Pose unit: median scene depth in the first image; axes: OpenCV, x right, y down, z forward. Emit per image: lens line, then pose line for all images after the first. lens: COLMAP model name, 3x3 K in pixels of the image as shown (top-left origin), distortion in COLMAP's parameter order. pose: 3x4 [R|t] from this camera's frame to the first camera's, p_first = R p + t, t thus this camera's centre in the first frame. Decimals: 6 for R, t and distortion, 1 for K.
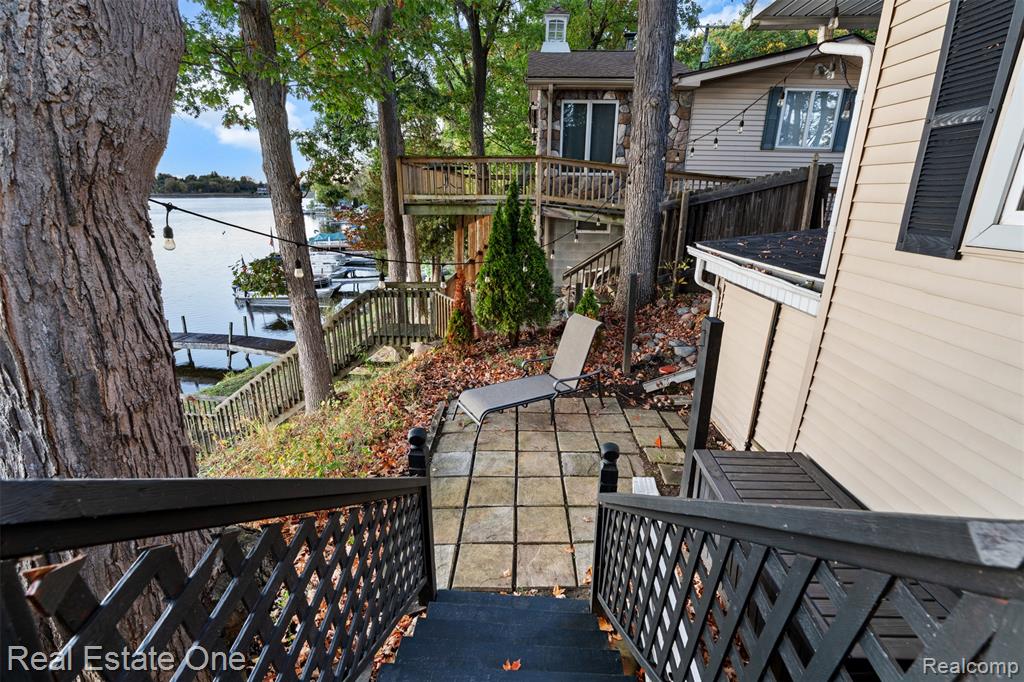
lens RADIAL K [[463.4, 0, 518.5], [0, 463.4, 340.6], [0, 0, 1]] dist [-0.007473, 0.001218]
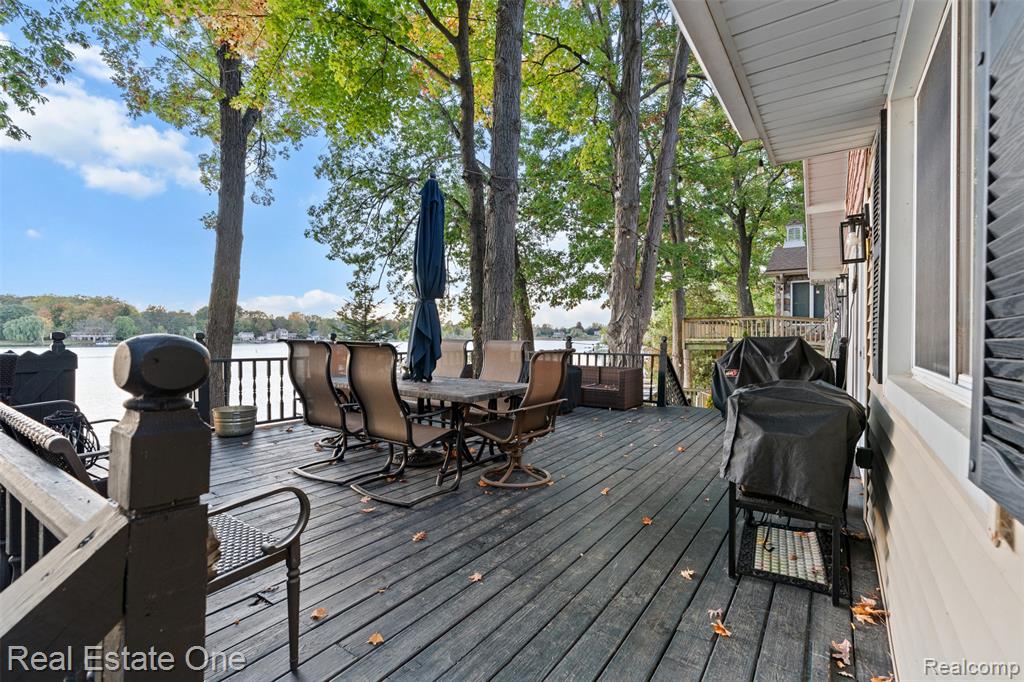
lens RADIAL K [[463.4, 0, 512.8], [0, 463.4, 333.6], [0, 0, 1]] dist [-0.007473, 0.001218]
pose [[0.837222, -0.012359, -0.546724, 0.156058], [-0.156942, 0.952260, -0.261858, 0.218022], [0.523860, 0.305037, 0.795313, -0.704131]]
